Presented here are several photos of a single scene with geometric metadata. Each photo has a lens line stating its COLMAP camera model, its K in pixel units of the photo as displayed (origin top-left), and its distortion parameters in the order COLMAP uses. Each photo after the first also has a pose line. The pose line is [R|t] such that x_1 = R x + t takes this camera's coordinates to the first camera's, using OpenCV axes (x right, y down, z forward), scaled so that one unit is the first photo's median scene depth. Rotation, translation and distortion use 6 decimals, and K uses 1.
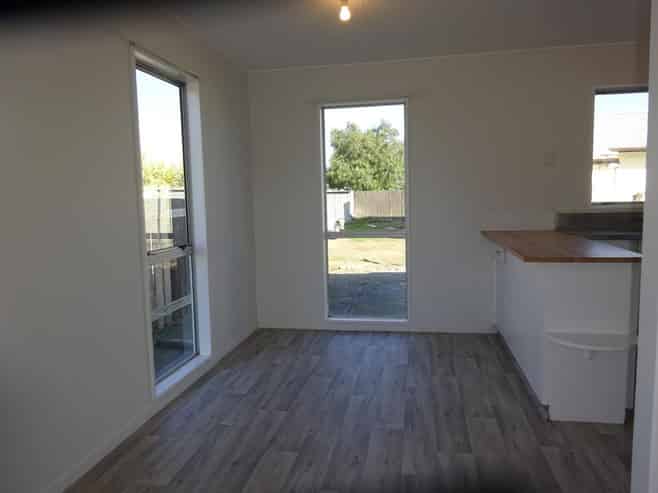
lens RADIAL K [[480.1, 0, 326.5], [0, 480.1, 243.9], [0, 0, 1]] dist [-0.004825, 0.000356]
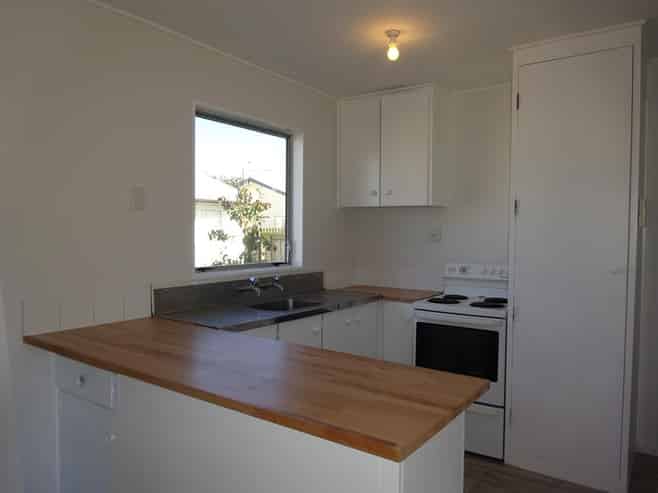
lens RADIAL K [[480.1, 0, 326.5], [0, 480.1, 243.9], [0, 0, 1]] dist [-0.004825, 0.000356]
pose [[0.419057, -0.001626, 0.907959, 0.010680], [0.072233, 0.996889, -0.031553, -0.087193], [-0.905082, 0.078807, 0.417870, 0.542539]]
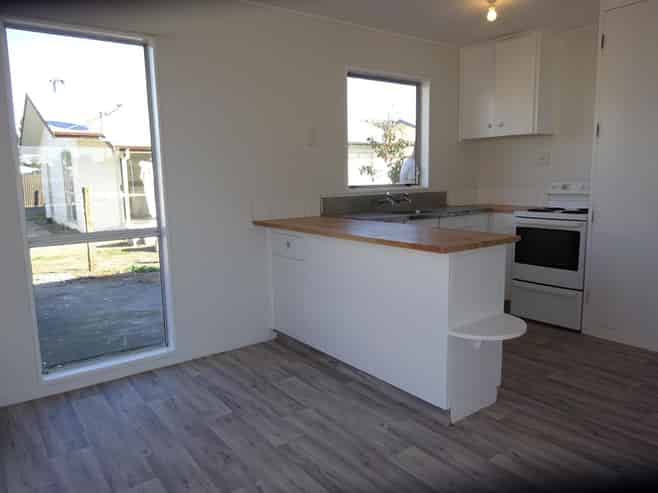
lens RADIAL K [[480.1, 0, 326.5], [0, 480.1, 243.9], [0, 0, 1]] dist [-0.004825, 0.000356]
pose [[0.679884, -0.097594, 0.726796, -0.211379], [0.077583, 0.995115, 0.061048, -0.031345], [-0.729204, 0.014881, 0.684135, 0.355251]]
